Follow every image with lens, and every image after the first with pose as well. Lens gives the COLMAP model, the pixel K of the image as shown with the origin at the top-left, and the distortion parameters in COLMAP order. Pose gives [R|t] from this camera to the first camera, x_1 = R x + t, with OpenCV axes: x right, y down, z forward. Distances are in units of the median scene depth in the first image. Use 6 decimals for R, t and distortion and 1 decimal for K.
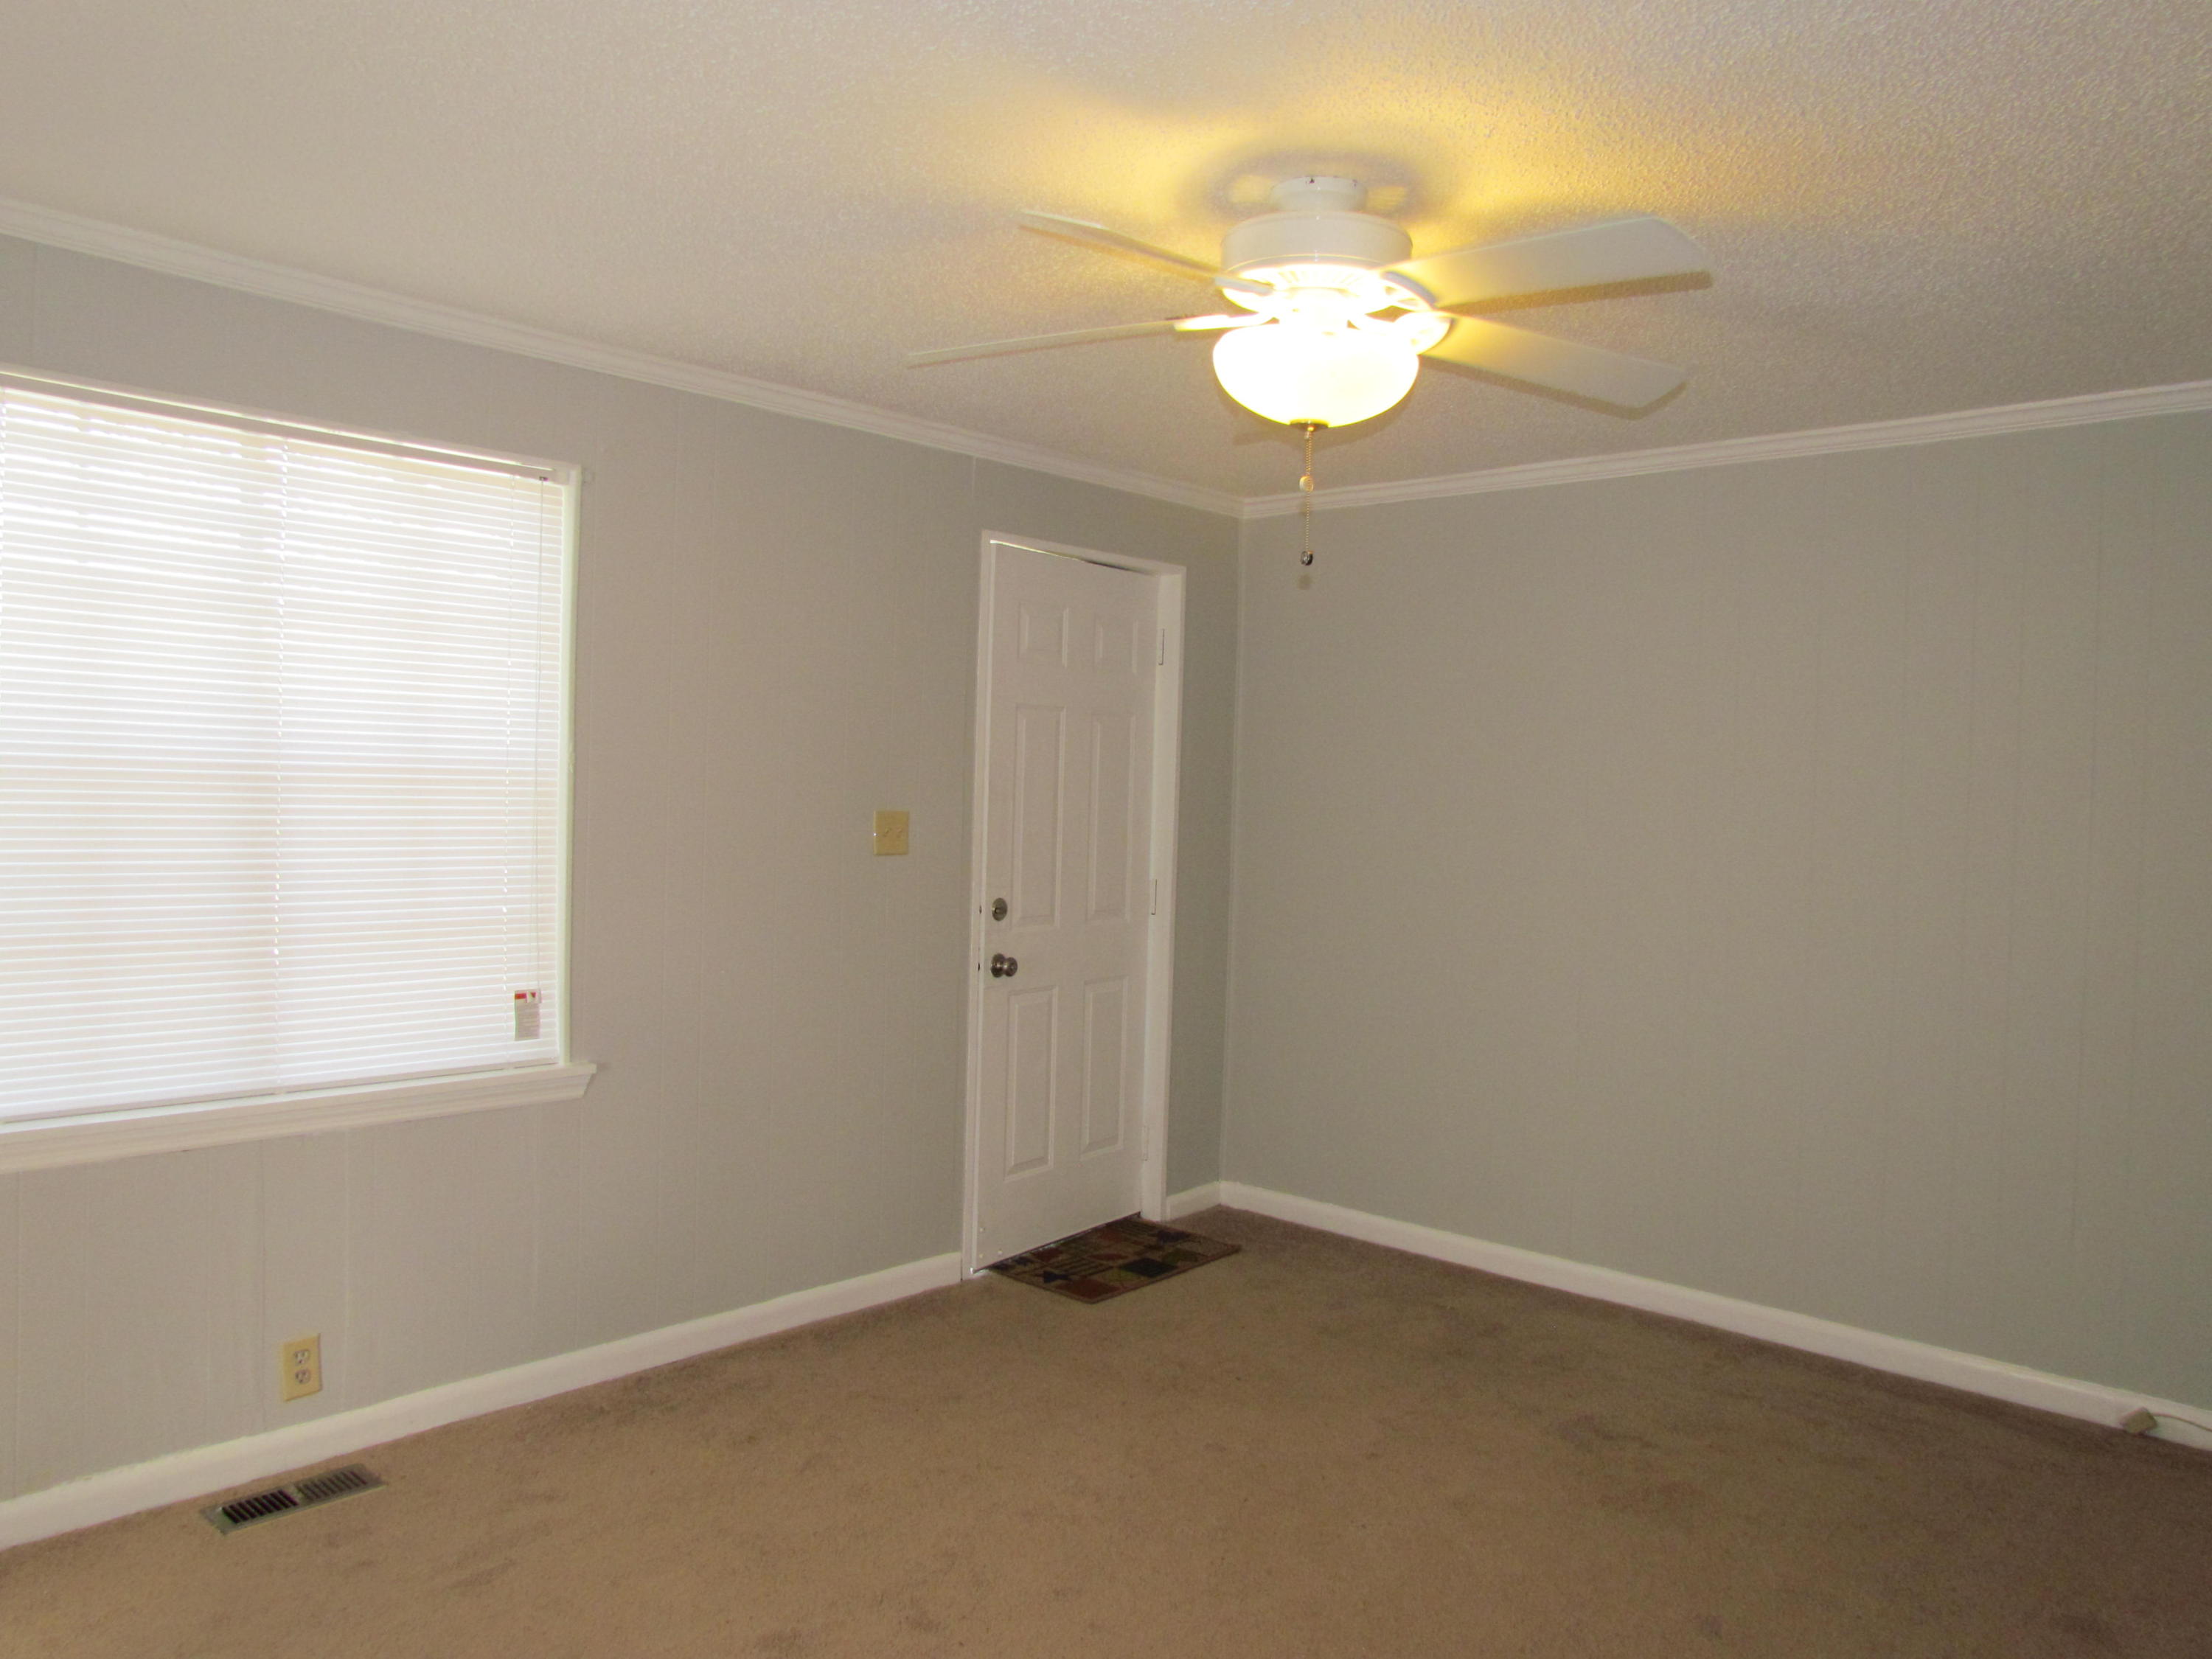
lens RADIAL K [[1580.4, 0, 1087.8], [0, 1580.4, 829.6], [0, 0, 1]] dist [-0.025768, 0.010520]
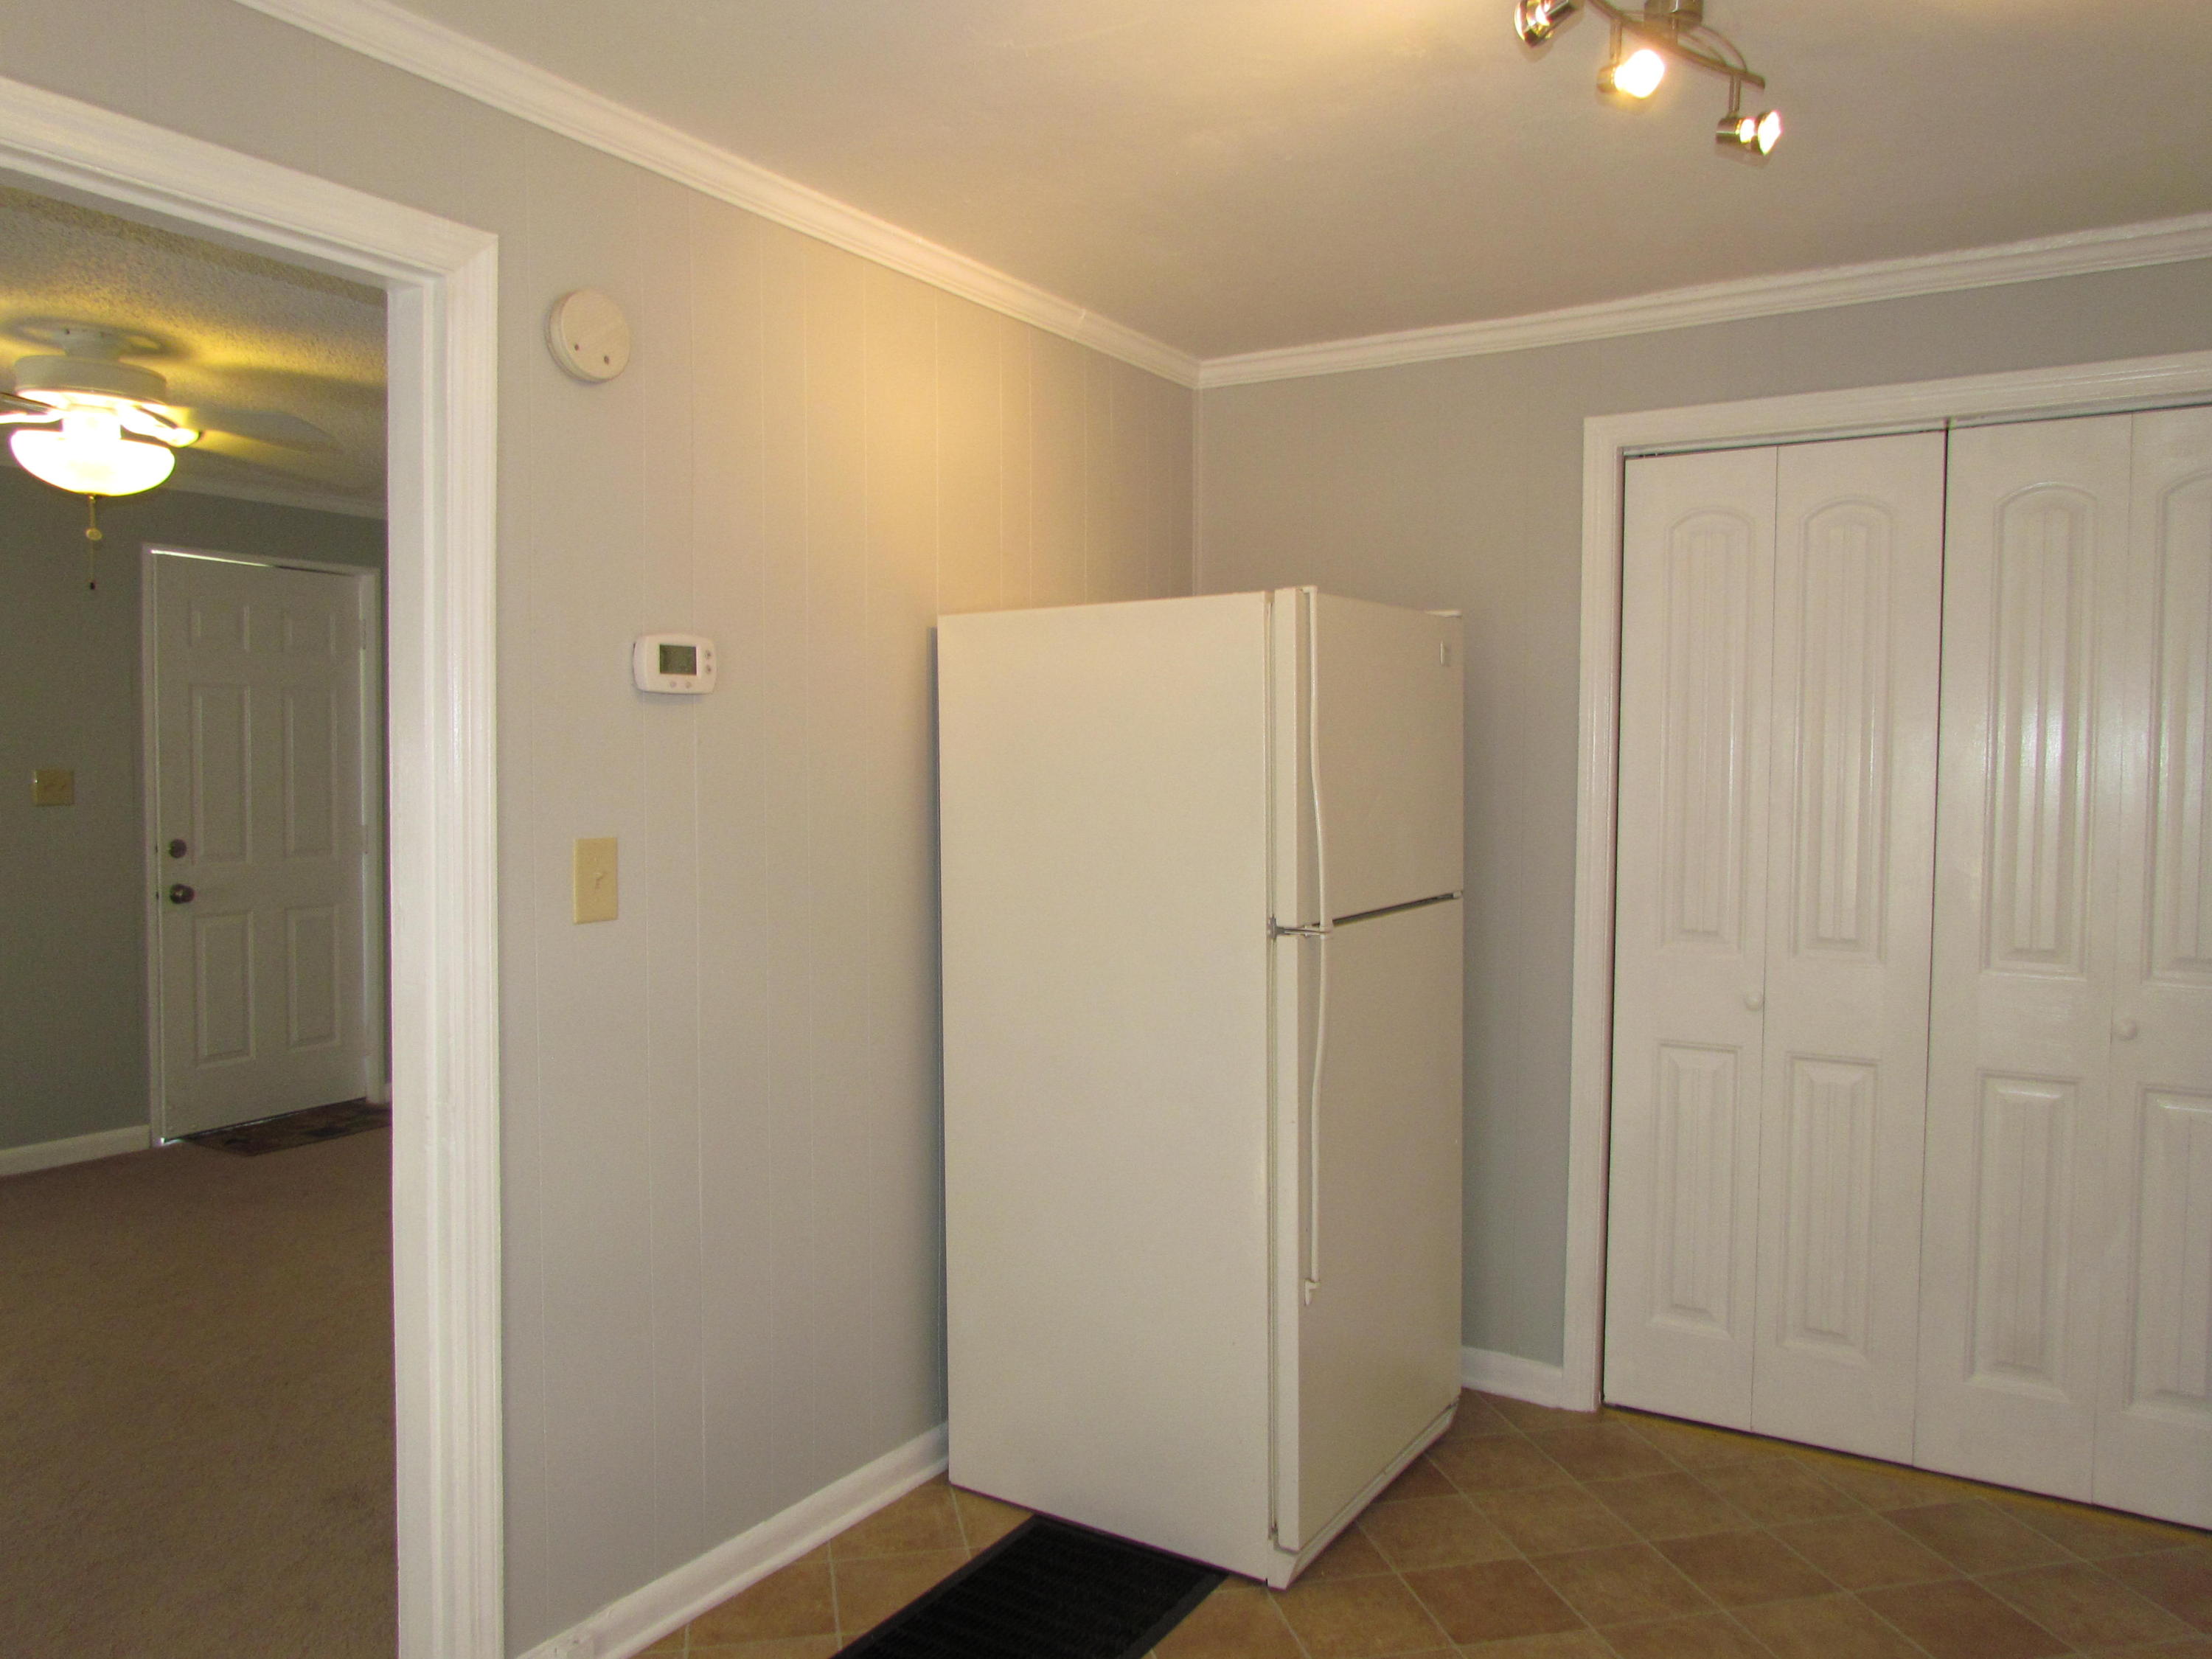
lens RADIAL K [[1580.4, 0, 1121.2], [0, 1580.4, 831.1], [0, 0, 1]] dist [-0.025768, 0.010520]
pose [[0.982747, -0.023675, 0.183433, 0.449288], [0.020698, 0.999621, 0.018128, 0.029728], [-0.183793, -0.014018, 0.982865, -0.349903]]
